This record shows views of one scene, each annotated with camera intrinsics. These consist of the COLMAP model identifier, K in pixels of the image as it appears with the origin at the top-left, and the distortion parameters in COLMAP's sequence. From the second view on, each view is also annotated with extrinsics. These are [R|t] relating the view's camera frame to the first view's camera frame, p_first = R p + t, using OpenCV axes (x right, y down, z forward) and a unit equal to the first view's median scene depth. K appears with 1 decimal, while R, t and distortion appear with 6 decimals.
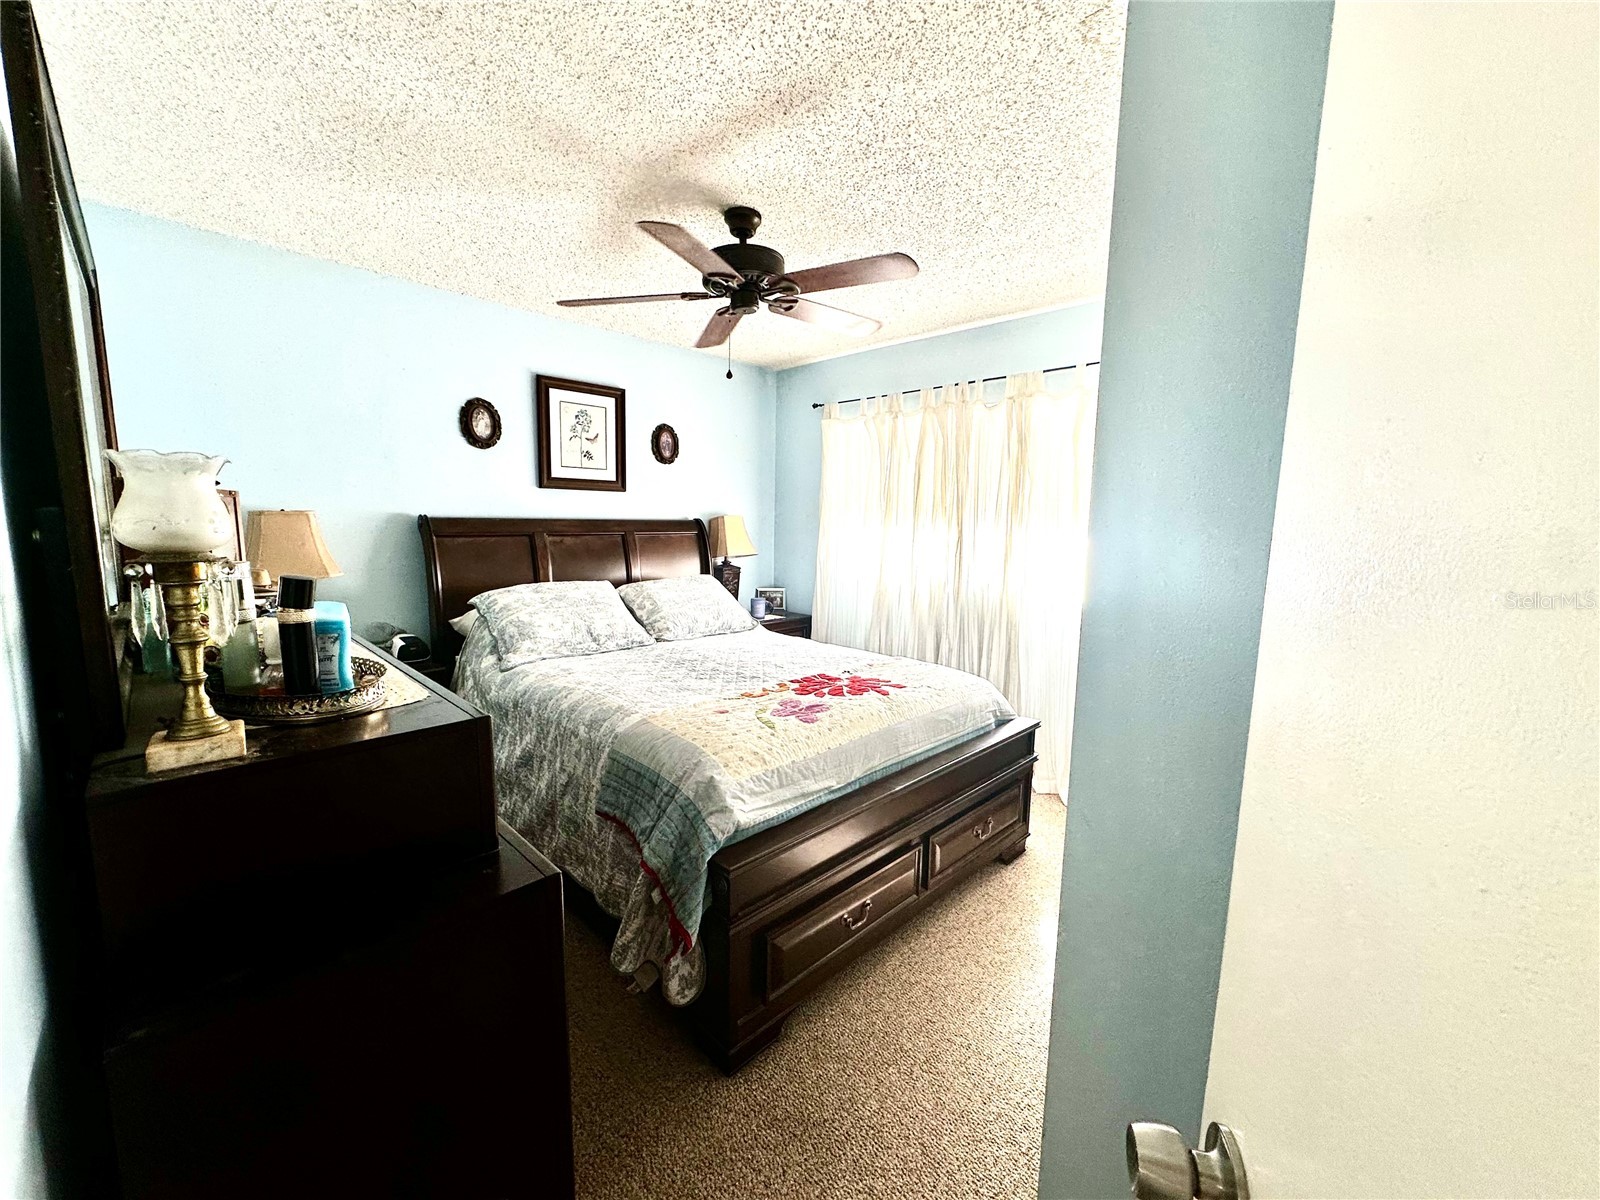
lens RADIAL K [[635.1, 0, 797.0], [0, 635.1, 602.6], [0, 0, 1]] dist [-0.005012, 0.000900]
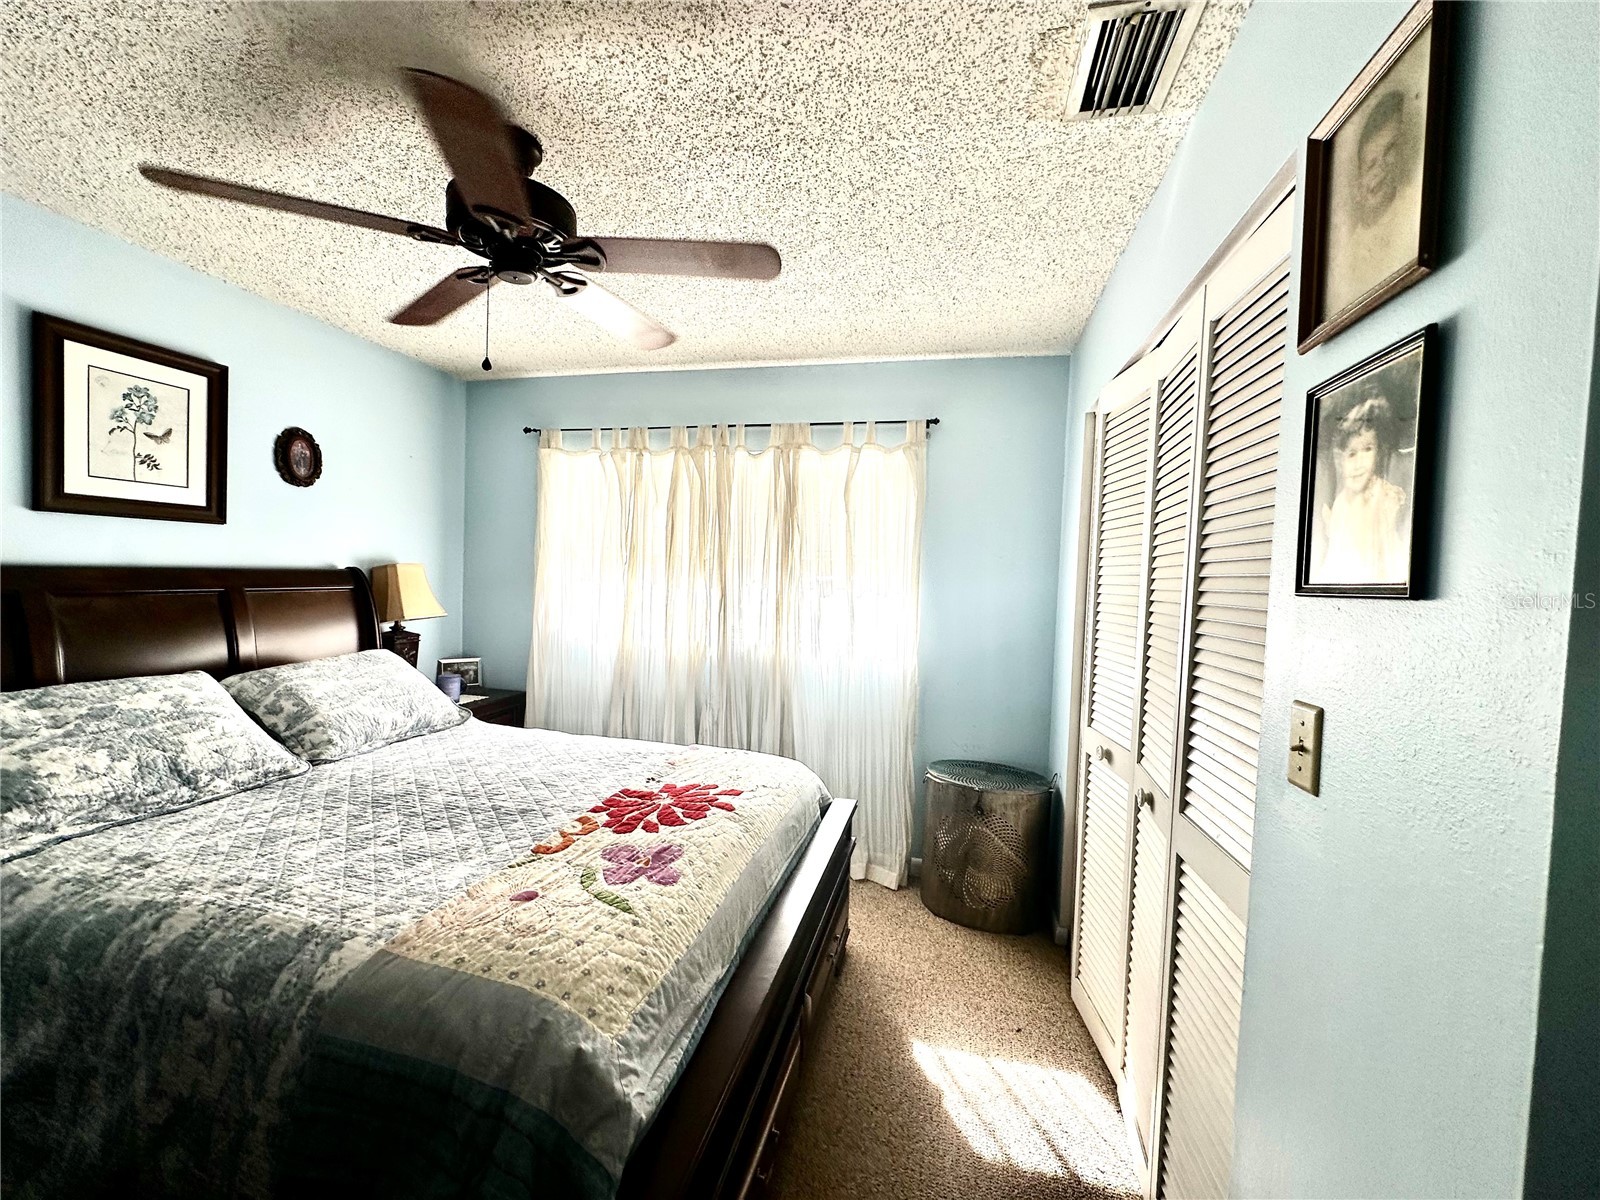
lens RADIAL K [[635.1, 0, 792.6], [0, 635.1, 600.2], [0, 0, 1]] dist [-0.005012, 0.000900]
pose [[0.856863, -0.009106, 0.515464, -0.165274], [0.047993, 0.996911, -0.062169, -0.048135], [-0.513306, 0.078009, 0.854653, 0.258309]]
